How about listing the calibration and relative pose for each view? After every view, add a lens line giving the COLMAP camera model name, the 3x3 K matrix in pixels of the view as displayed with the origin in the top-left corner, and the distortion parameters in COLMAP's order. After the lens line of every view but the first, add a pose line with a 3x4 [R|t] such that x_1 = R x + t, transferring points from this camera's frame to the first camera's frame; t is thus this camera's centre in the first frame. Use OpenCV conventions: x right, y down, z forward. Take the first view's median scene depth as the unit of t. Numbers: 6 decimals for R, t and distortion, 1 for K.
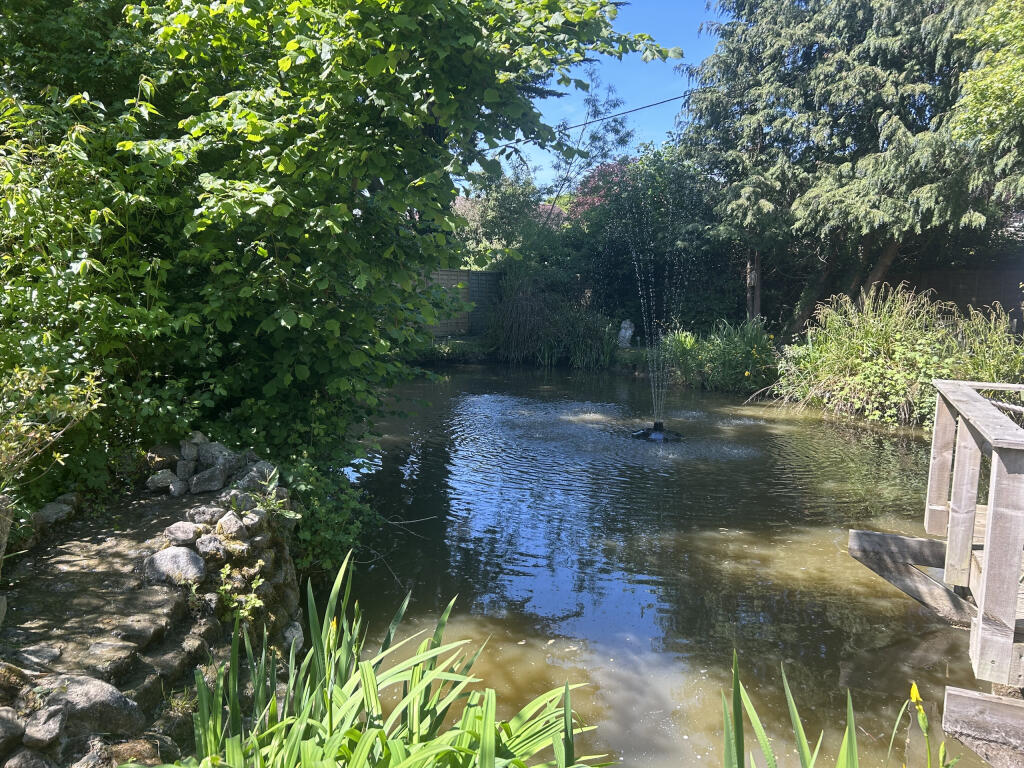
lens RADIAL K [[778.5, 0, 512.0], [0, 778.5, 384.0], [0, 0, 1]] dist [0.046708, -0.002679]
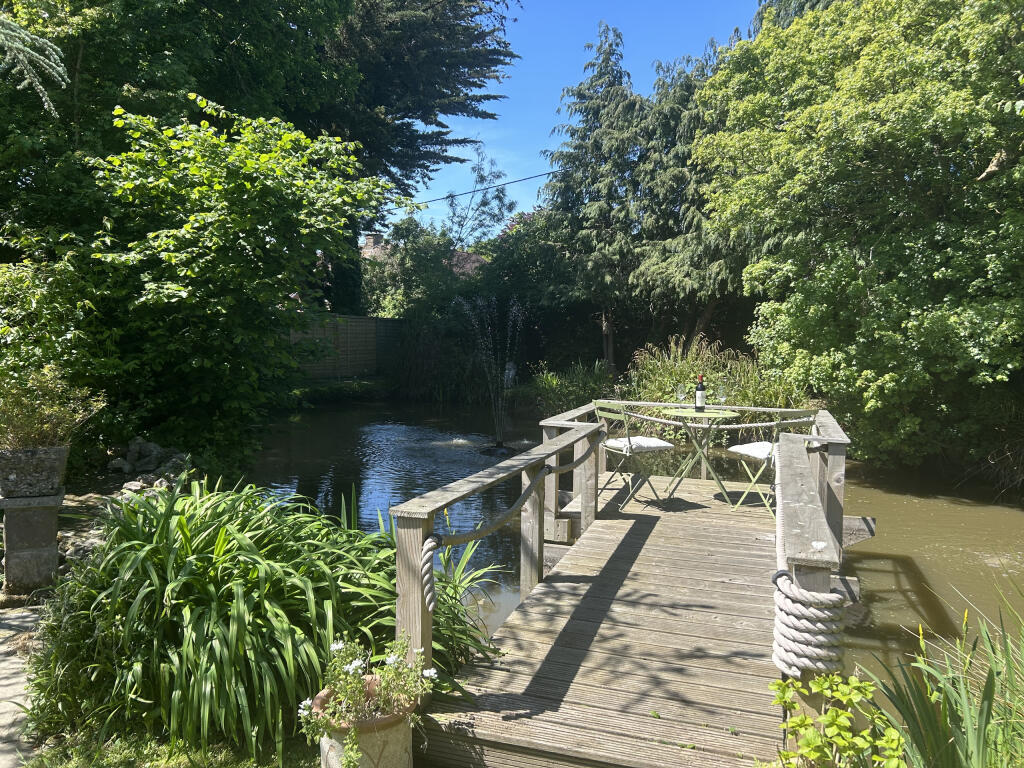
lens RADIAL K [[763.3, 0, 510.5], [0, 763.3, 429.8], [0, 0, 1]] dist [-0.011013, -0.004348]
pose [[0.997045, 0.000016, 0.076816, 0.098838], [-0.000788, 0.999950, 0.010015, 0.014239], [-0.076812, -0.010045, 0.996995, -0.255097]]
